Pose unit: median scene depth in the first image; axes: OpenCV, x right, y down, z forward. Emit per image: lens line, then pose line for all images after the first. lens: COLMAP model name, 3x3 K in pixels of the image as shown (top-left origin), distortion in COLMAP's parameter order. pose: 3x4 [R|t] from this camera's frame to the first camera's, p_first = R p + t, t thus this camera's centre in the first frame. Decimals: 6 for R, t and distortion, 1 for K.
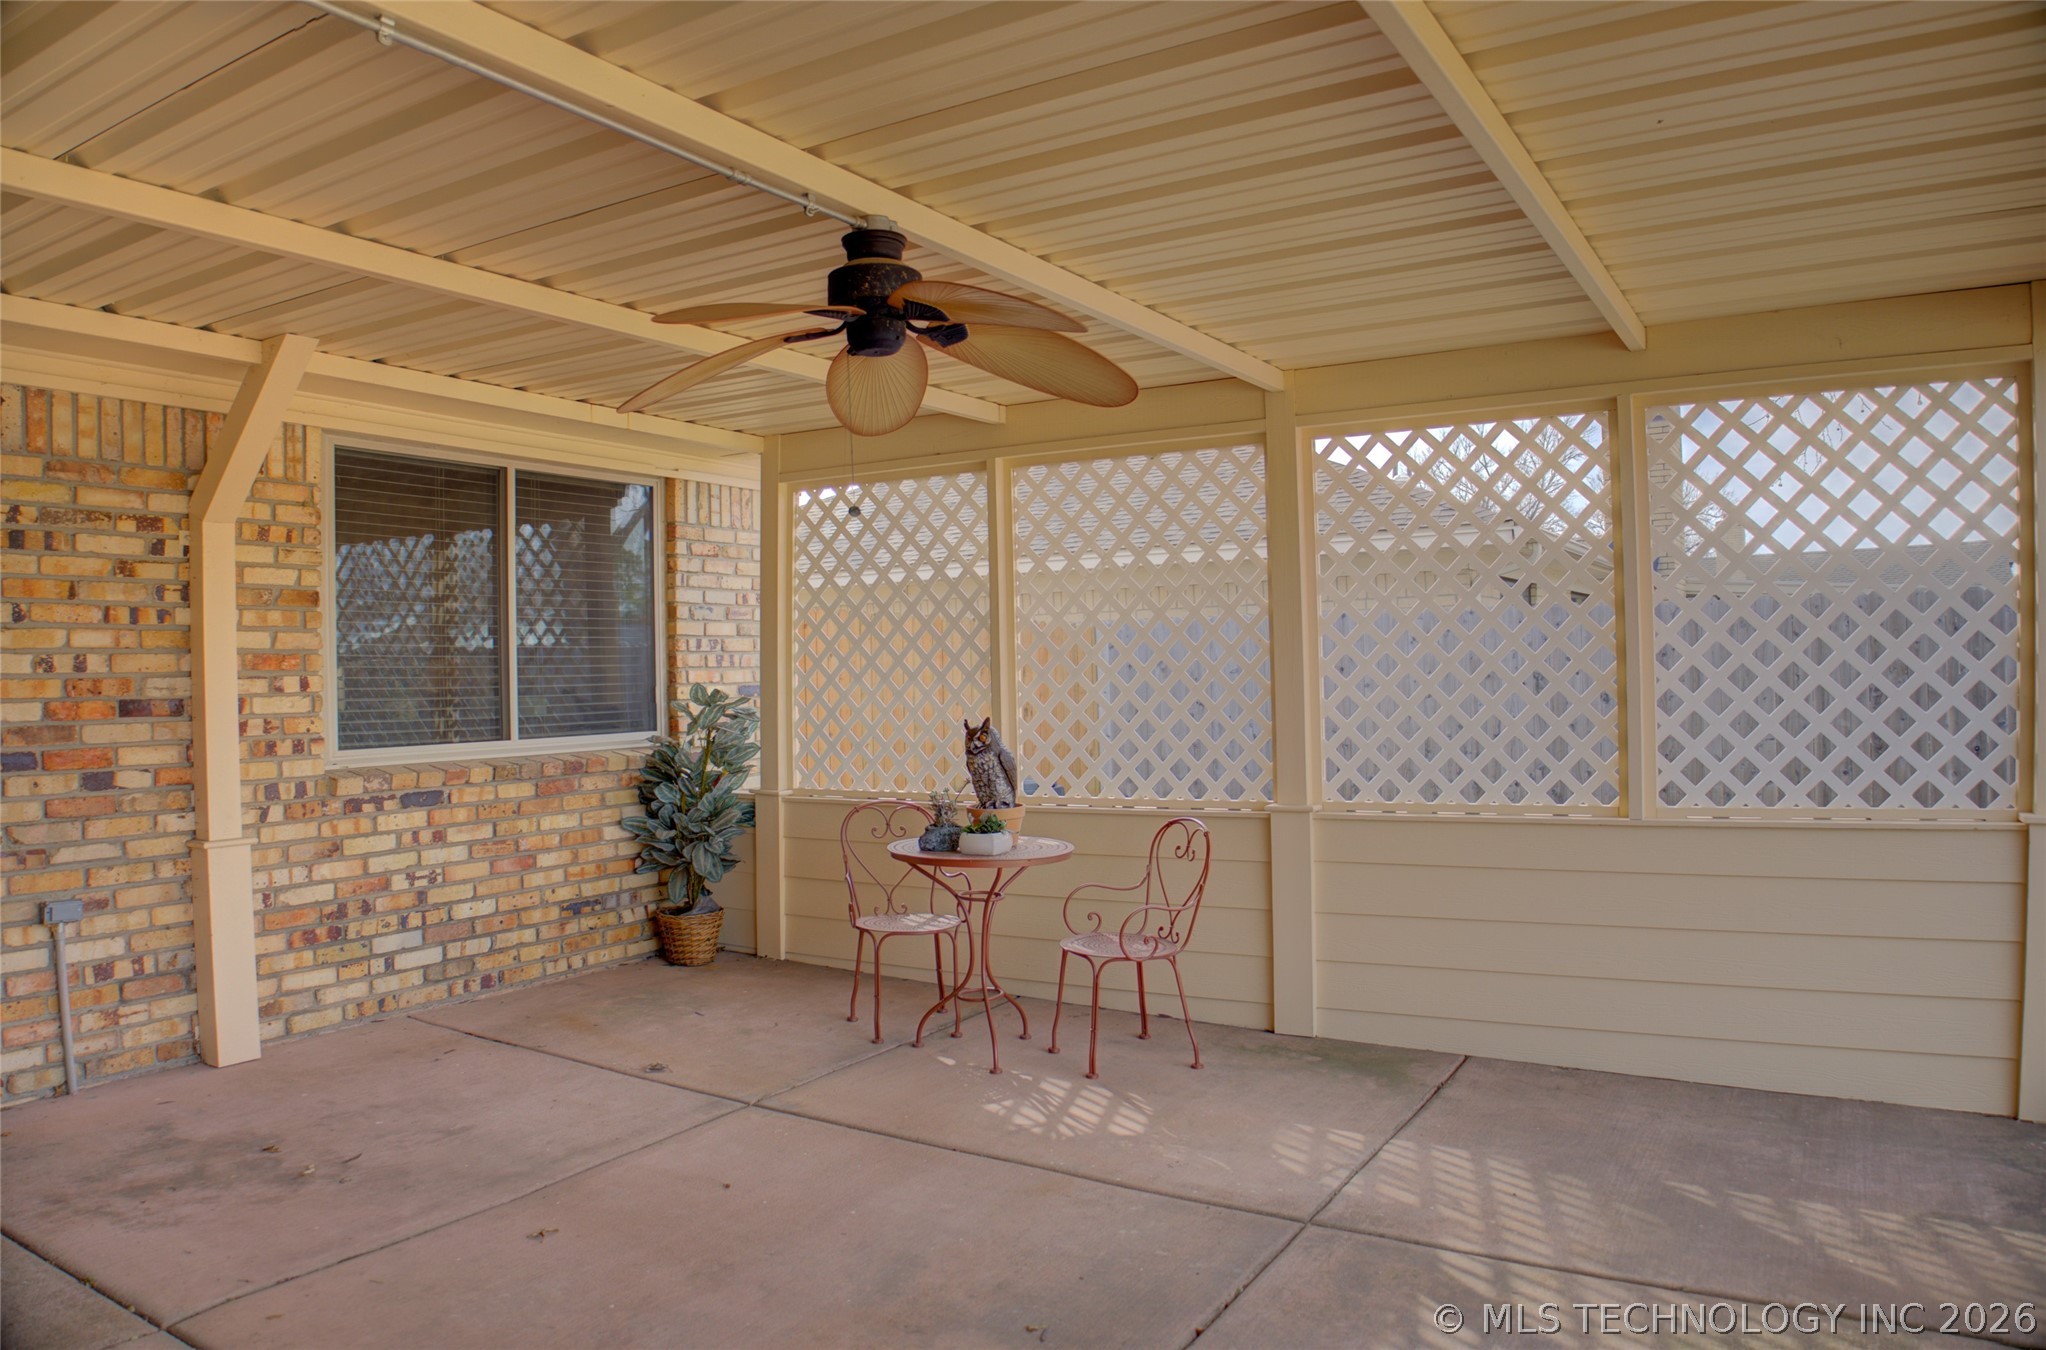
lens RADIAL K [[1368.1, 0, 1023.0], [0, 1368.1, 675.0], [0, 0, 1]] dist [-0.116806, 0.024681]
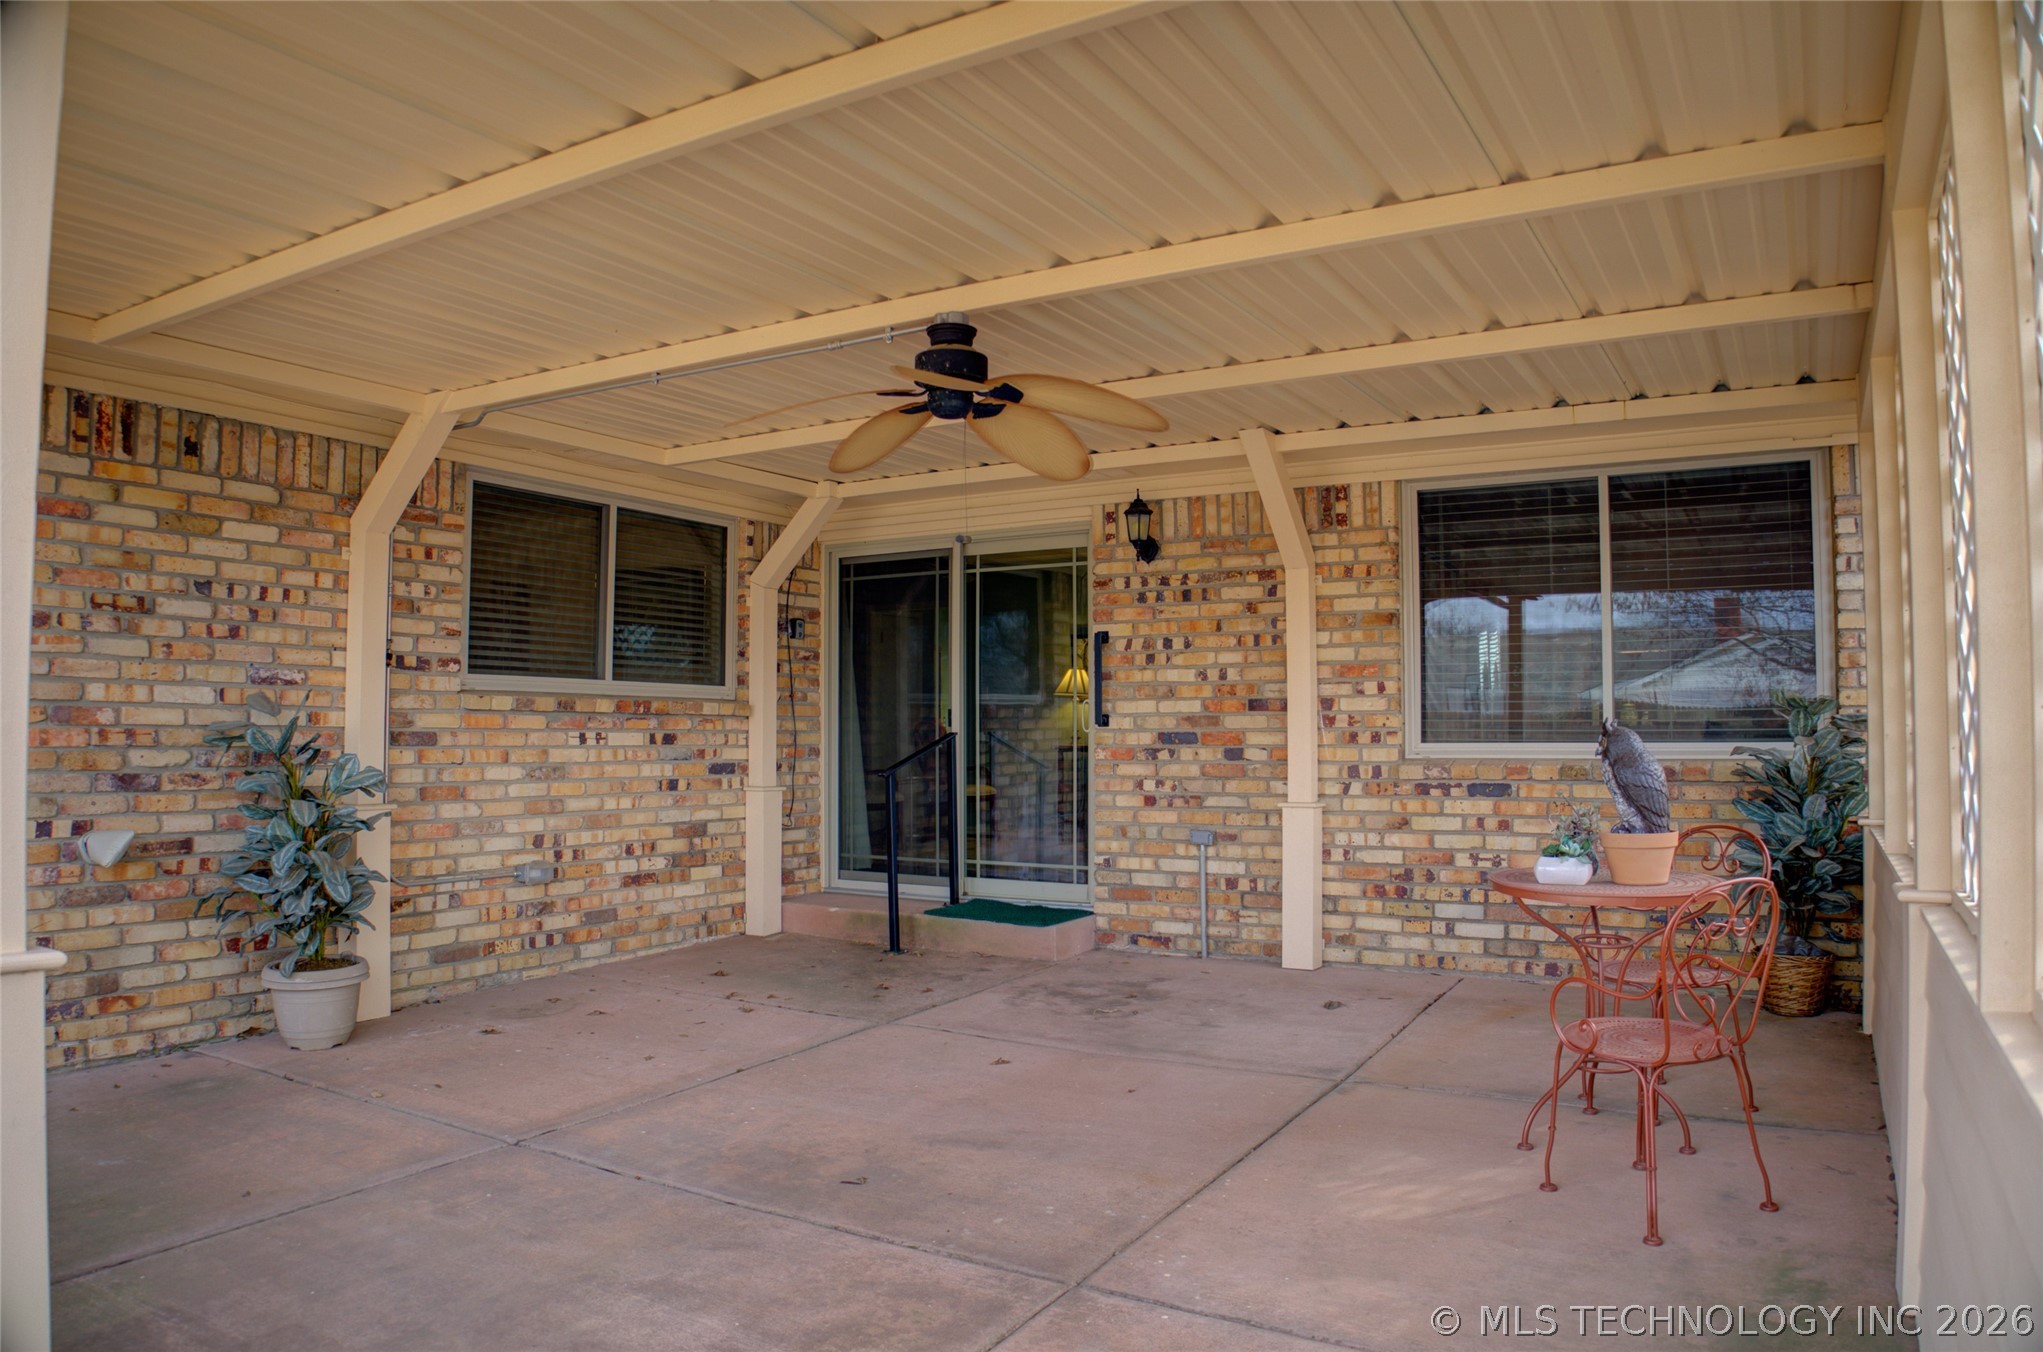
lens RADIAL K [[1373.2, 0, 1021.5], [0, 1373.2, 676.0], [0, 0, 1]] dist [-0.147111, 0.080635]
pose [[0.022171, -0.016292, -0.999621, 0.752459], [0.004229, 0.999860, -0.016202, 0.015633], [0.999745, -0.003869, 0.022236, 0.648488]]
